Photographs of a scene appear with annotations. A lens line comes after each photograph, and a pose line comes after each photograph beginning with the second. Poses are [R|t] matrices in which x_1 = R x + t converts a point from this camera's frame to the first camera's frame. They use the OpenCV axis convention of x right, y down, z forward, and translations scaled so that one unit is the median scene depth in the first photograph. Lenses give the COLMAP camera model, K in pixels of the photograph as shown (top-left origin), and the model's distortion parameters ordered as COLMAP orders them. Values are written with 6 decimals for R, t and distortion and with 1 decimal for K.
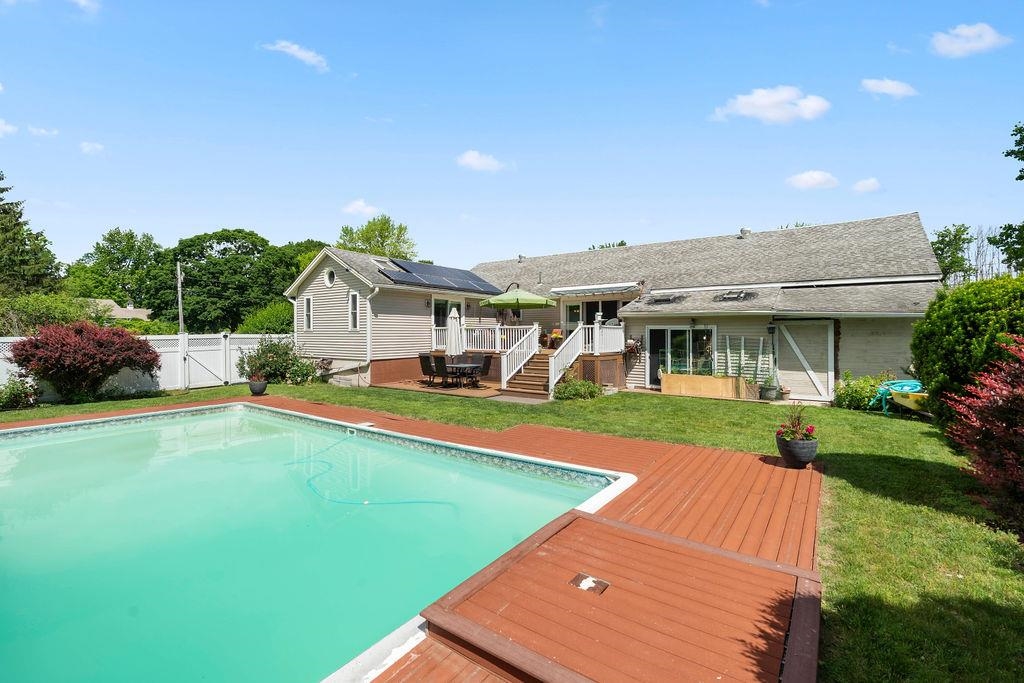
lens RADIAL K [[450.5, 0, 505.8], [0, 450.5, 336.7], [0, 0, 1]] dist [-0.004353, 0.001401]
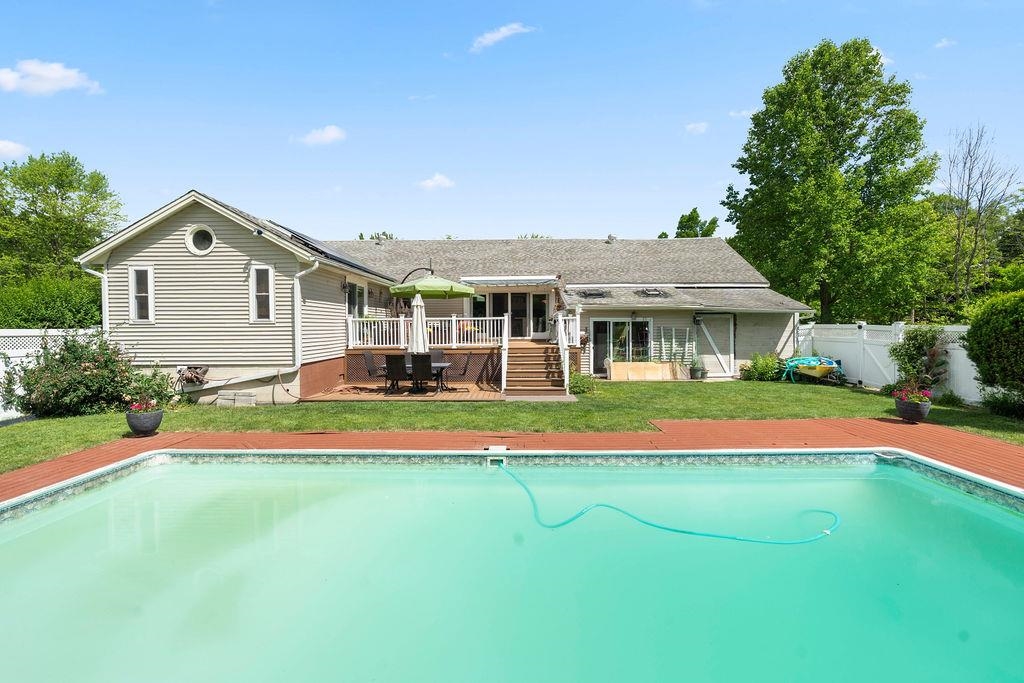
lens RADIAL K [[450.5, 0, 507.2], [0, 450.5, 339.1], [0, 0, 1]] dist [-0.004353, 0.001401]
pose [[0.819619, -0.020503, 0.572541, -0.453279], [0.009271, 0.999703, 0.022528, -0.000250], [-0.572833, -0.013156, 0.819566, 0.246845]]
